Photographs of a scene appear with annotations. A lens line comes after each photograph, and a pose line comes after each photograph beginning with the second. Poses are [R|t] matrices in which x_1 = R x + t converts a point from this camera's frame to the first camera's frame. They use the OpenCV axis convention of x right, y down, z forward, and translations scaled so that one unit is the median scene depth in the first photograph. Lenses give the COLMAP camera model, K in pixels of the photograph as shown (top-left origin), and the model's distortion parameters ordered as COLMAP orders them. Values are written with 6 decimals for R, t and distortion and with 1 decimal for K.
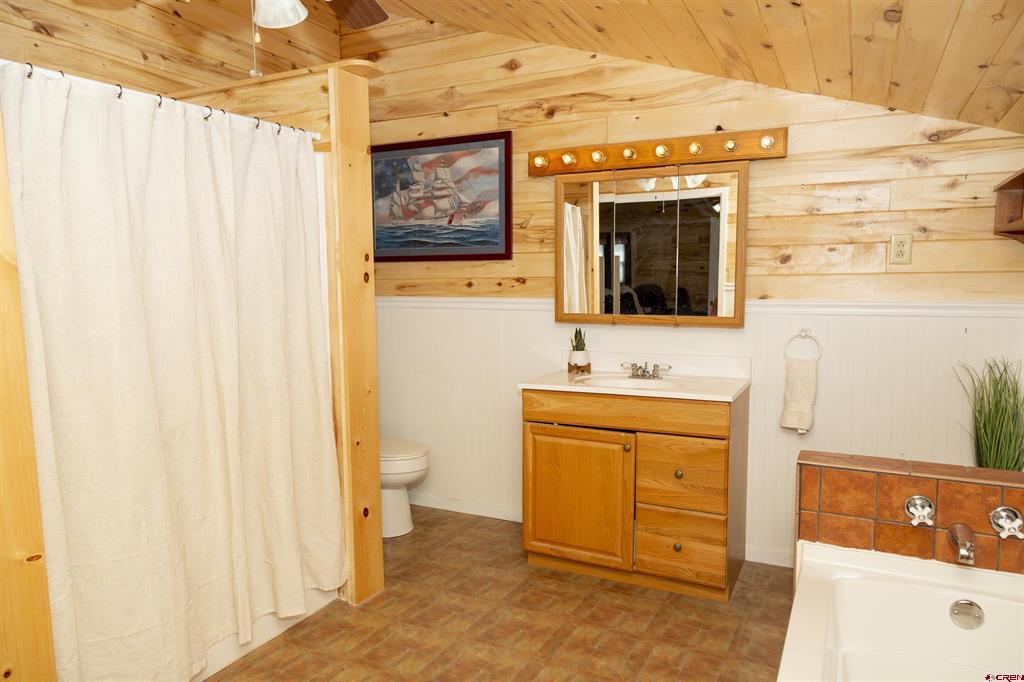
lens RADIAL K [[672.9, 0, 513.4], [0, 672.9, 344.4], [0, 0, 1]] dist [0.008392, 0.009428]
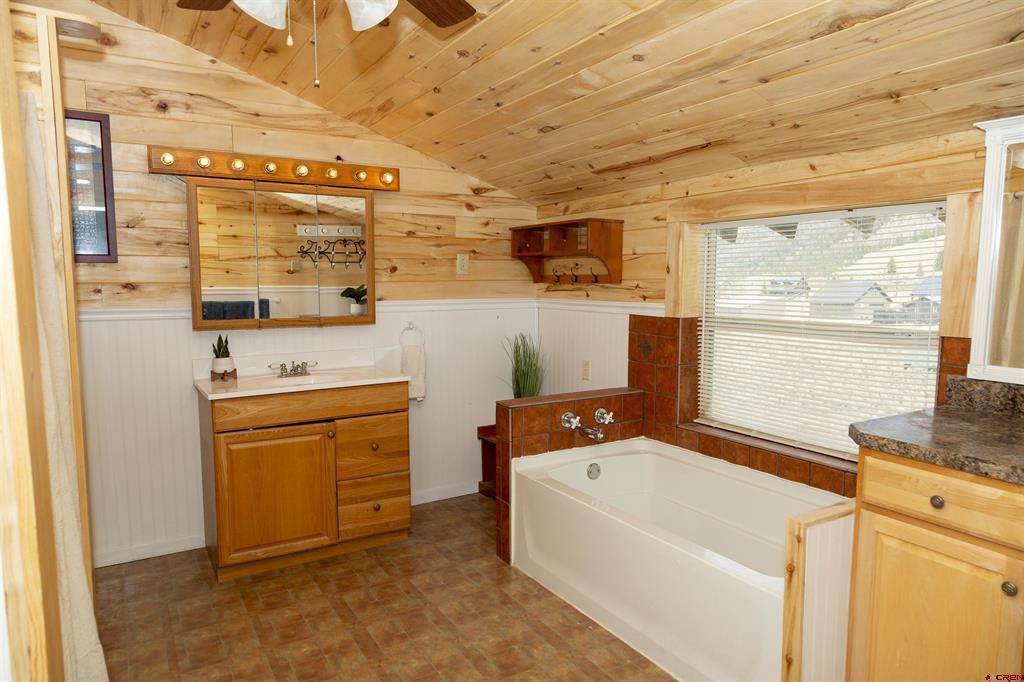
lens RADIAL K [[672.9, 0, 514.3], [0, 672.9, 343.7], [0, 0, 1]] dist [0.008392, 0.009428]
pose [[0.536687, -0.077956, 0.840173, -0.585230], [0.080279, 0.995924, 0.041127, -0.019929], [-0.839954, 0.045375, 0.540757, 0.121384]]
